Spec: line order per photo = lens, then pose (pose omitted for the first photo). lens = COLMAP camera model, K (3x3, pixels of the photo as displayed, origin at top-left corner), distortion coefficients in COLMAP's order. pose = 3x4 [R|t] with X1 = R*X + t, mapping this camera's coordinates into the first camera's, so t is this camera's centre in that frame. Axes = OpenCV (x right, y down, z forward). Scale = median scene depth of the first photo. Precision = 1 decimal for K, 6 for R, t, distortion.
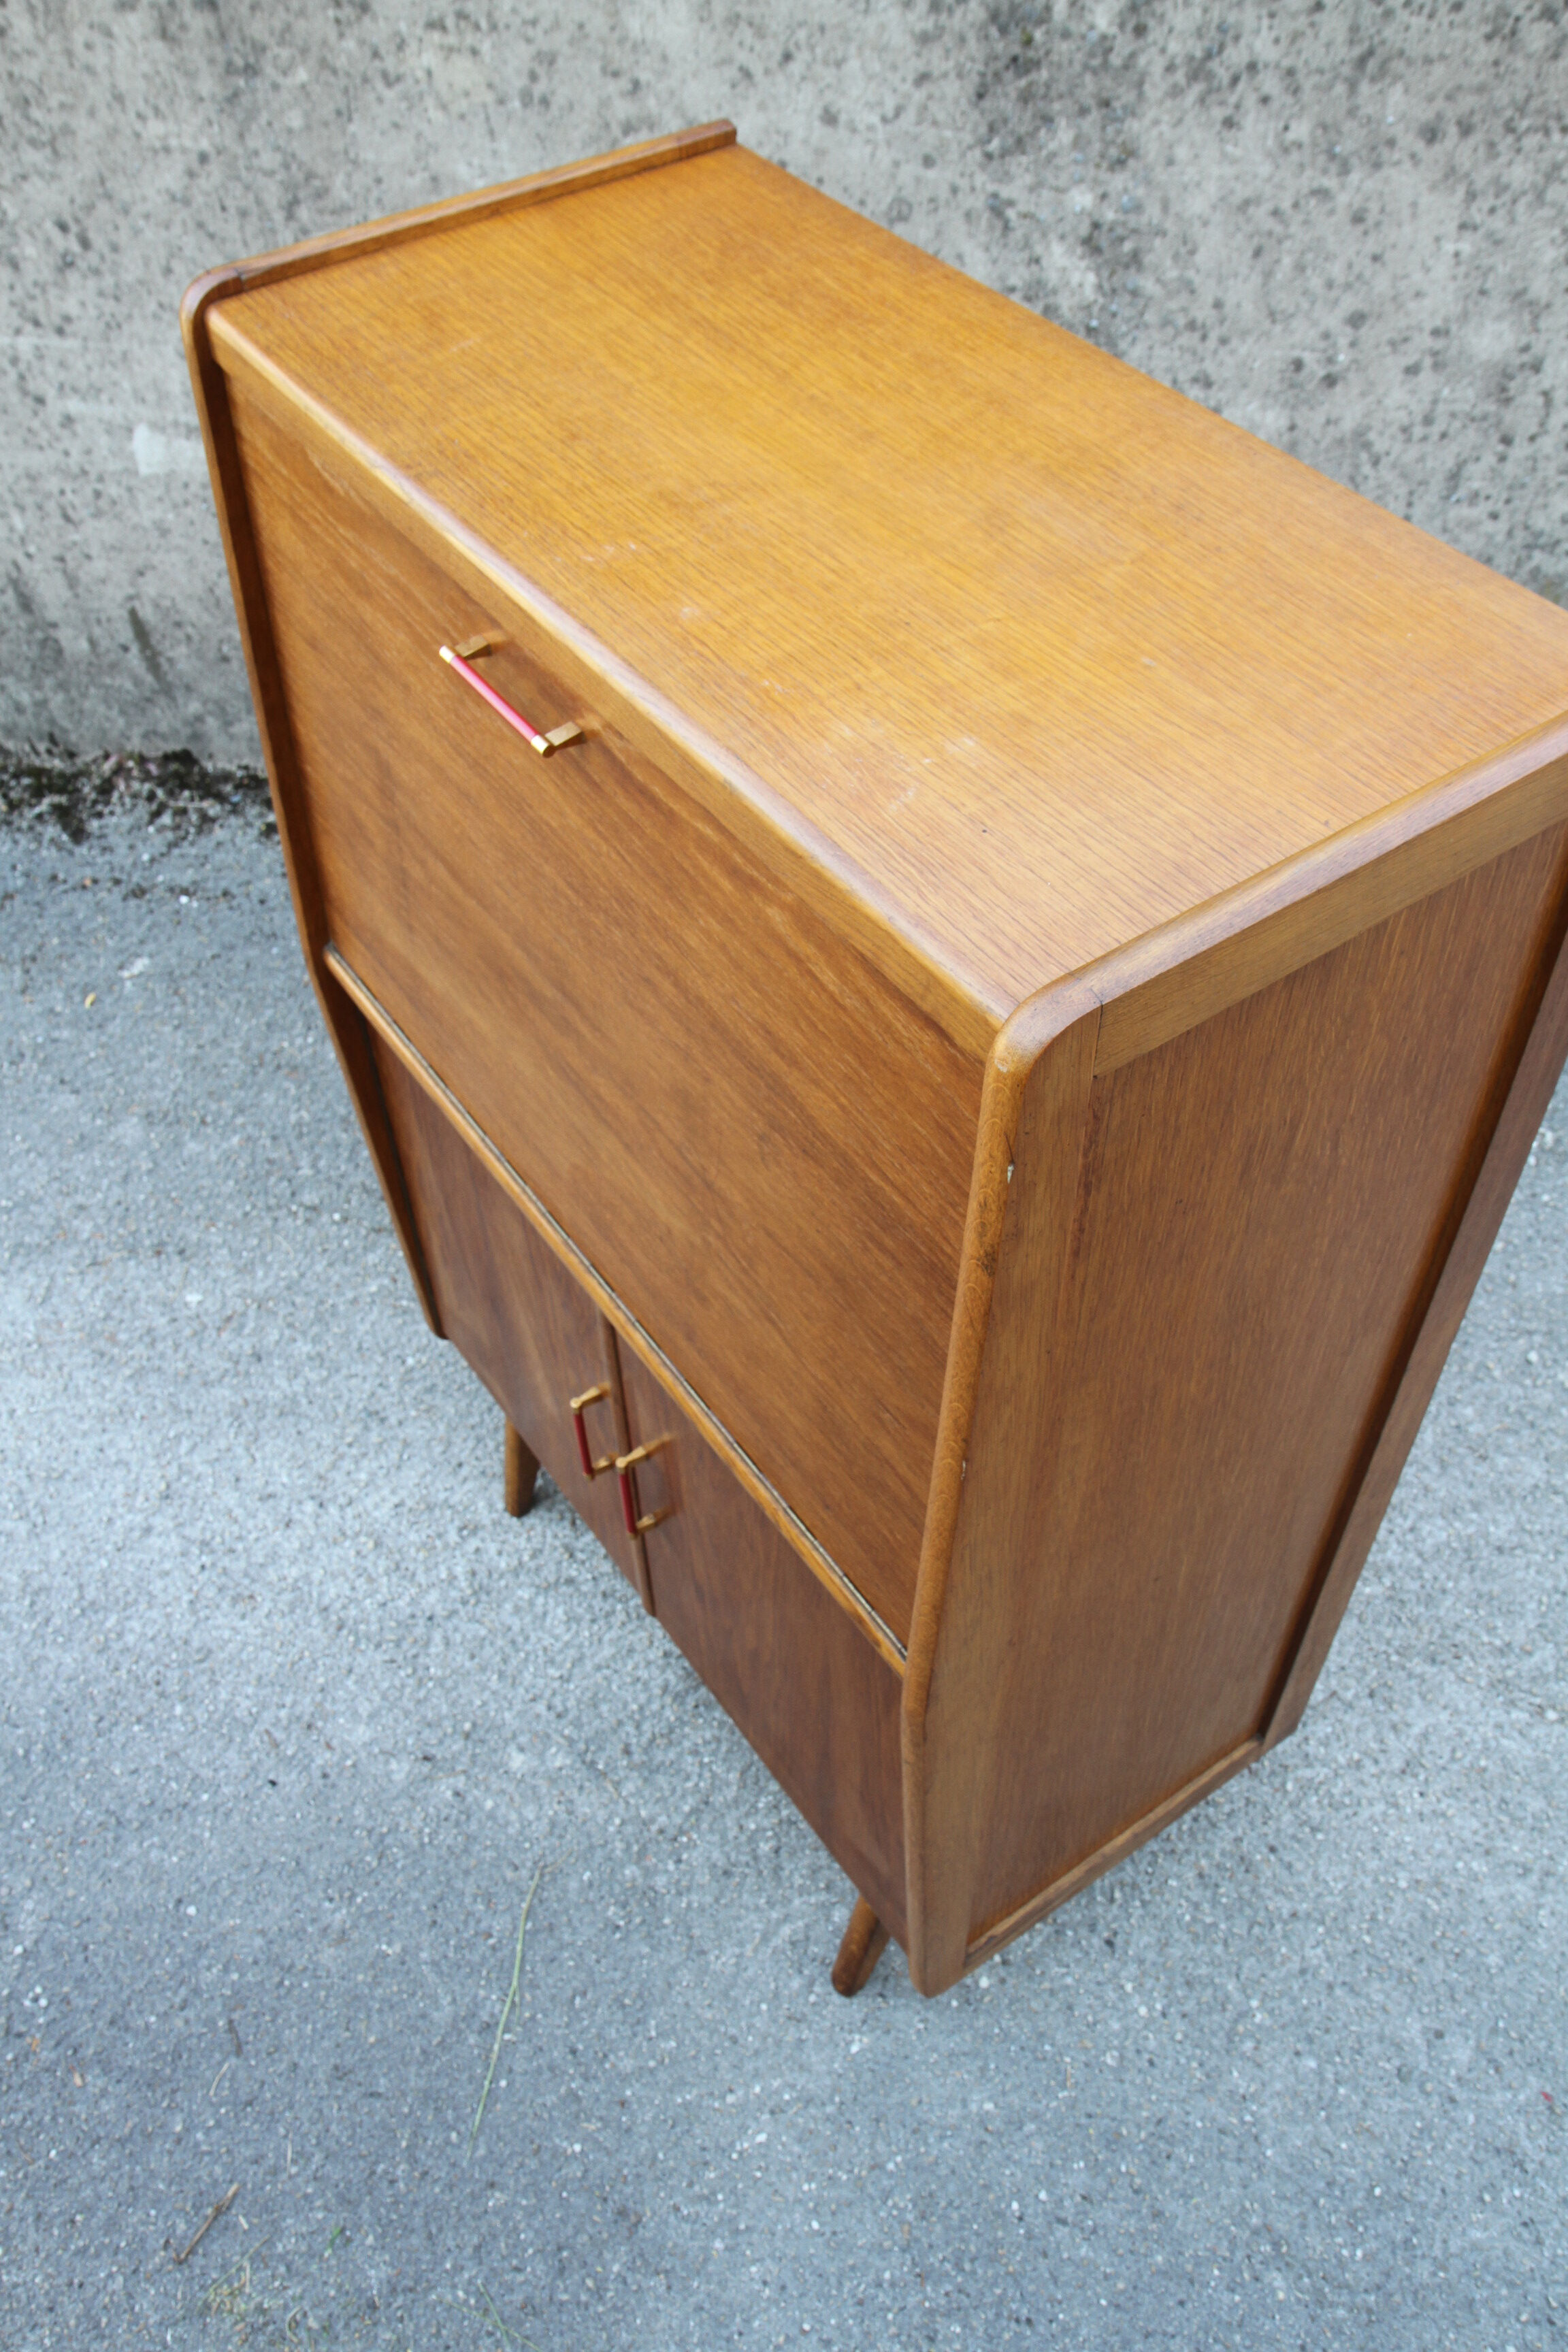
lens RADIAL K [[1972.3, 0, 761.8], [0, 1972.3, 1187.6], [0, 0, 1]] dist [-0.077283, 0.119790]
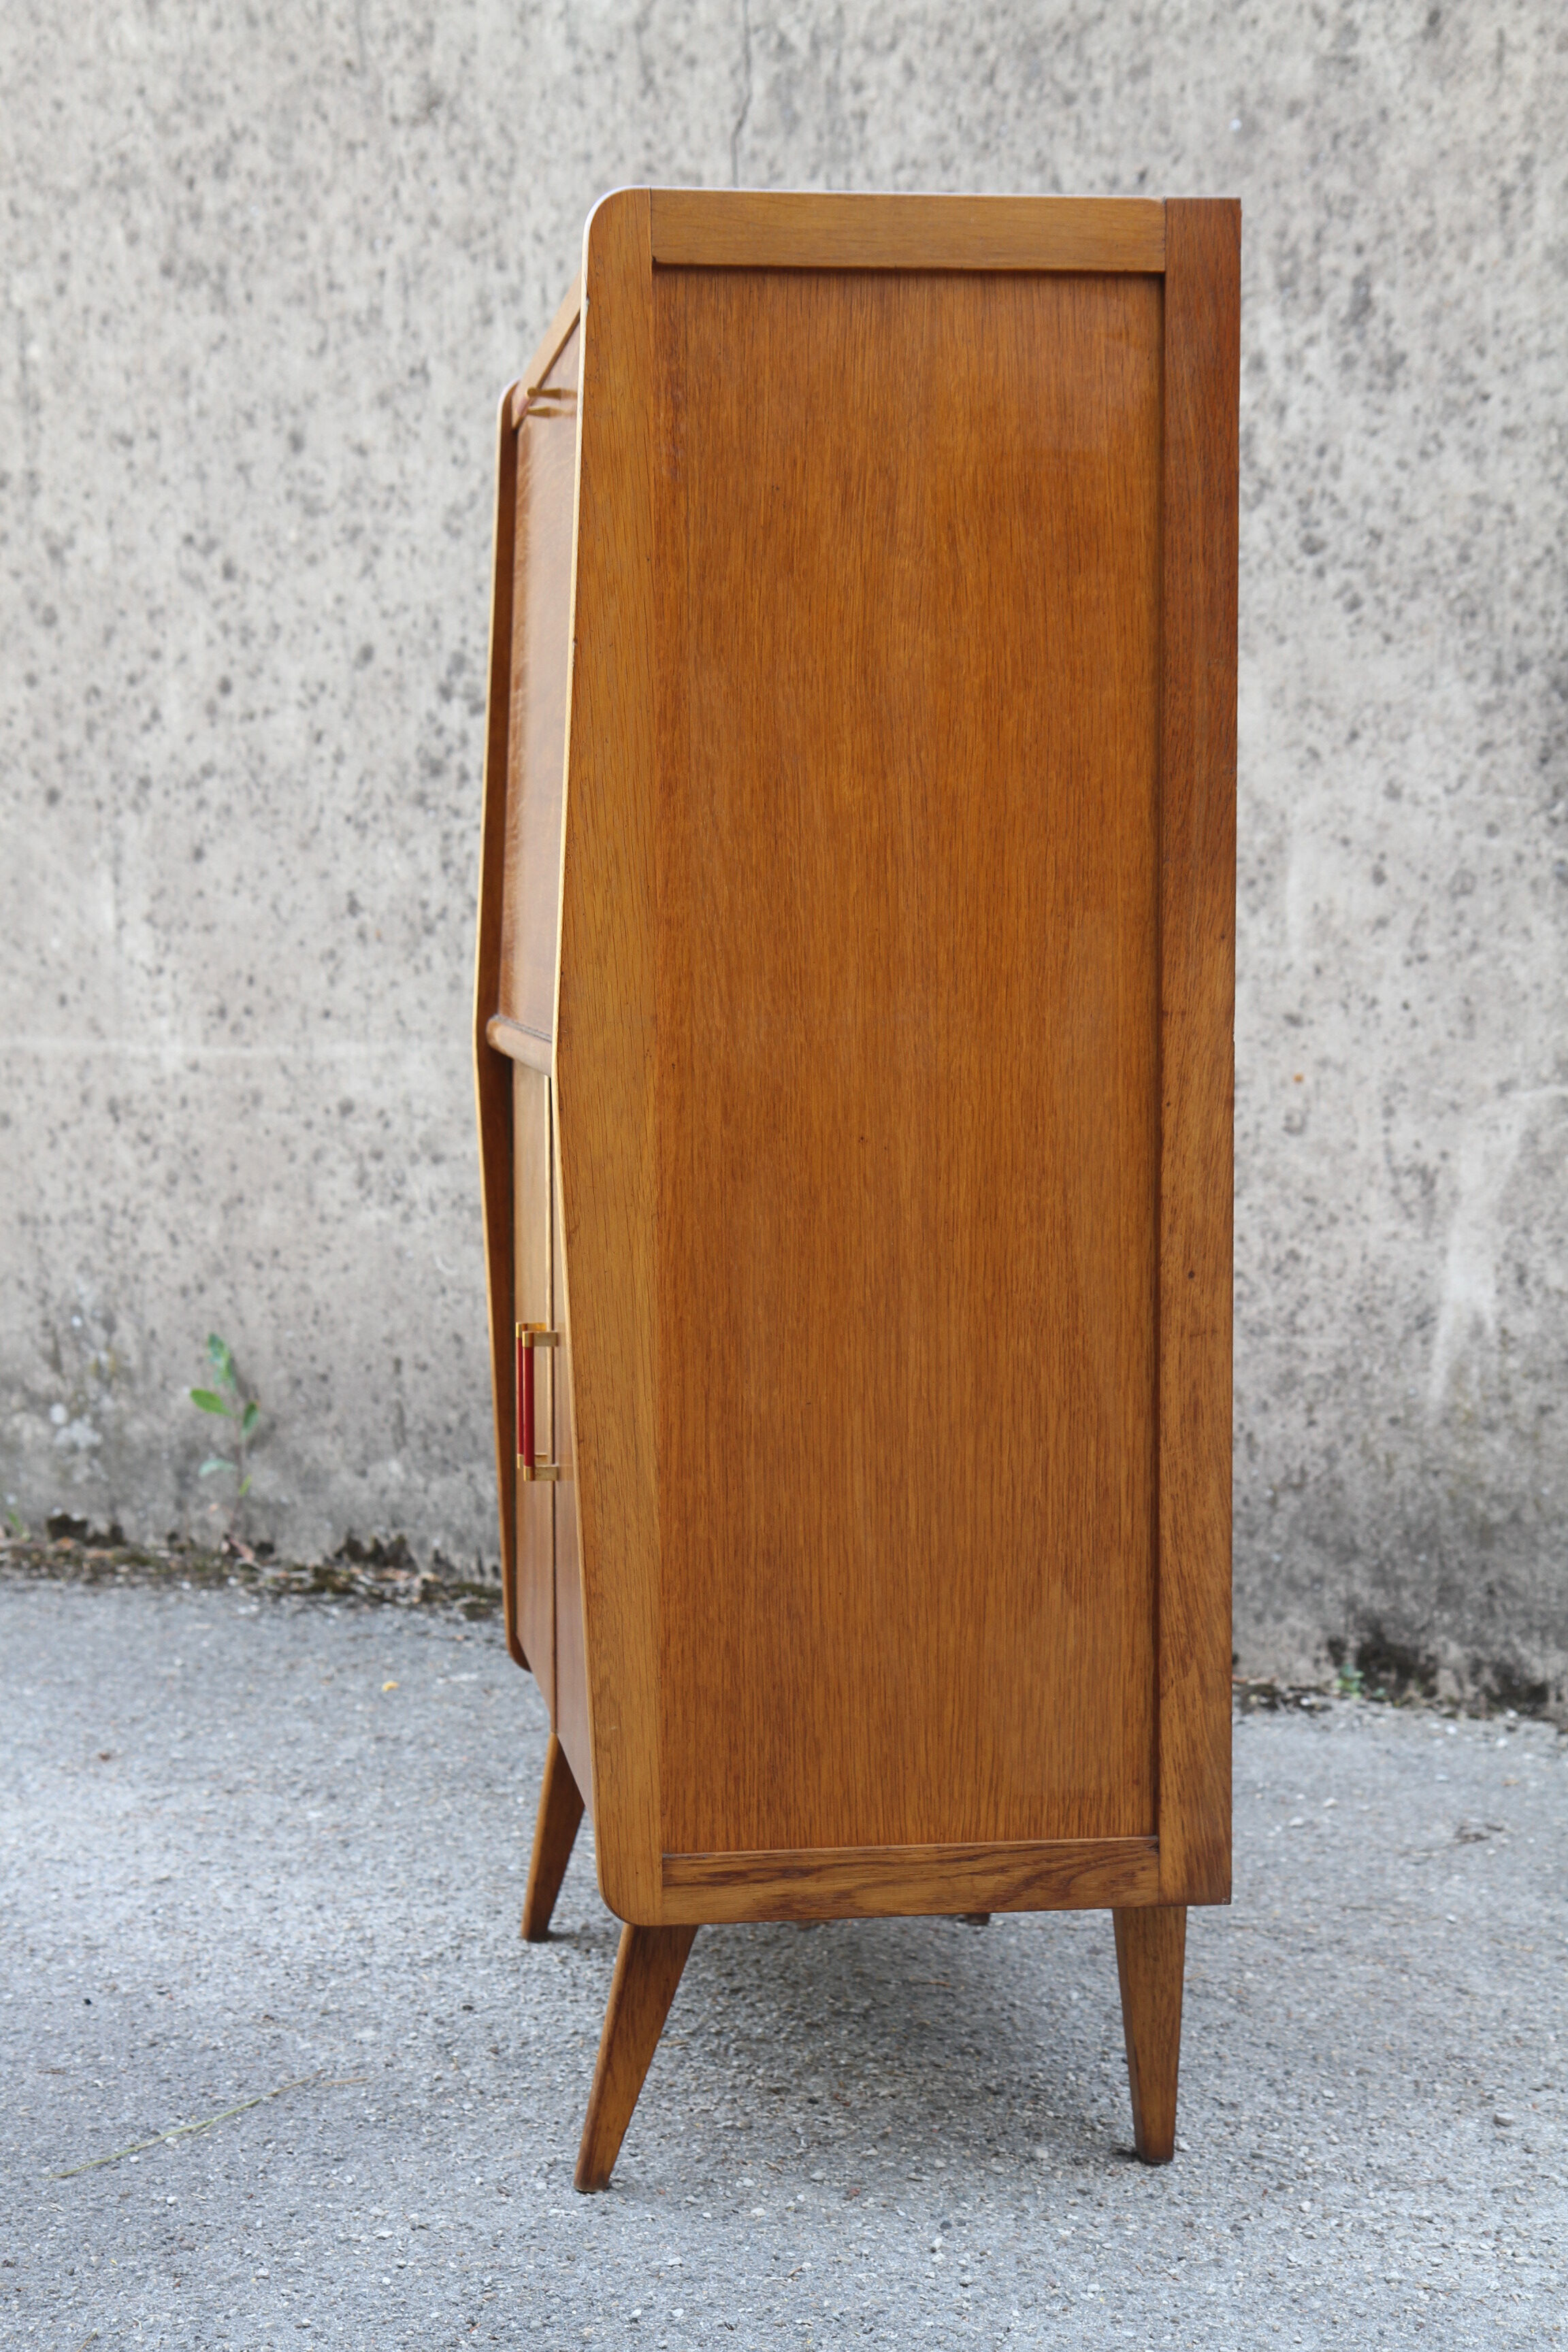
lens RADIAL K [[3781.8, 0, 771.5], [0, 3781.8, 1204.3], [0, 0, 1]] dist [0.166878, 0.232934]
pose [[0.894823, 0.055510, -0.442957, 0.599170], [-0.349416, 0.704651, -0.617556, 0.843696], [0.277850, 0.707380, 0.649933, -0.142308]]
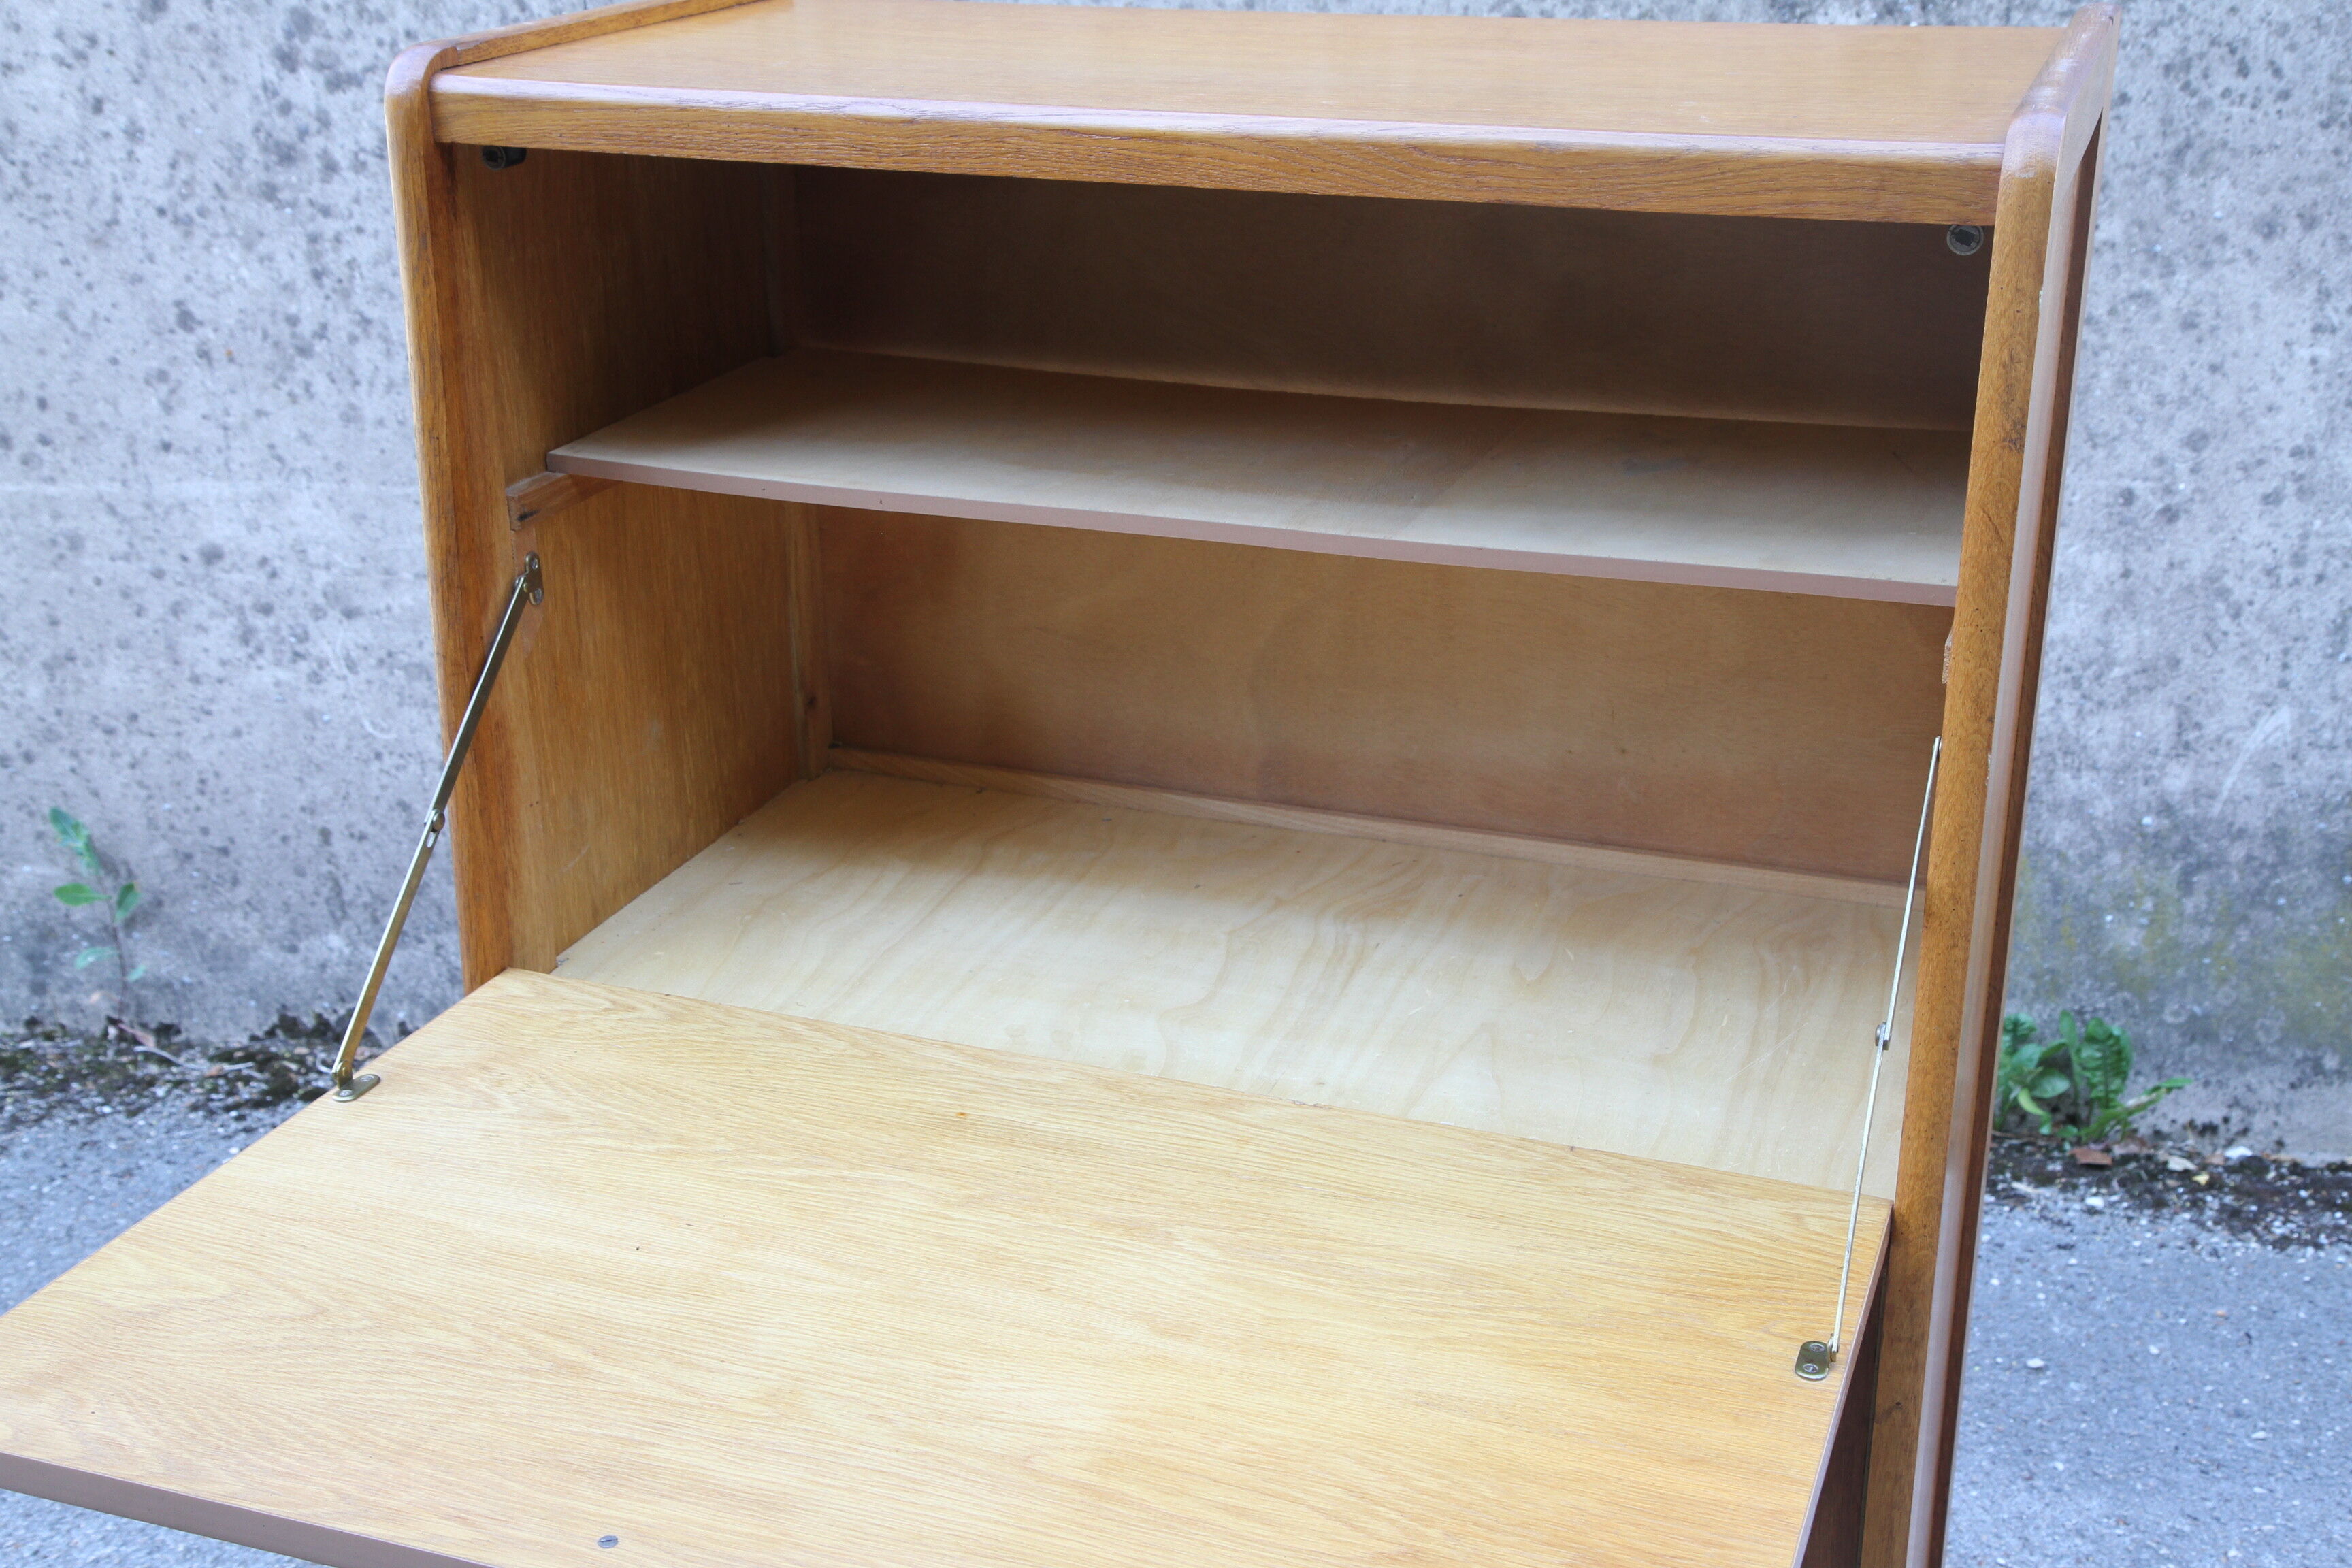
lens RADIAL K [[2807.2, 0, 1188.9], [0, 2807.2, 828.7], [0, 0, 1]] dist [0.044129, 0.204814]
pose [[0.999947, 0.010251, -0.000487, -0.130255], [-0.009362, 0.891680, -0.452570, 0.269370], [-0.004205, 0.452551, 0.891729, -0.008192]]
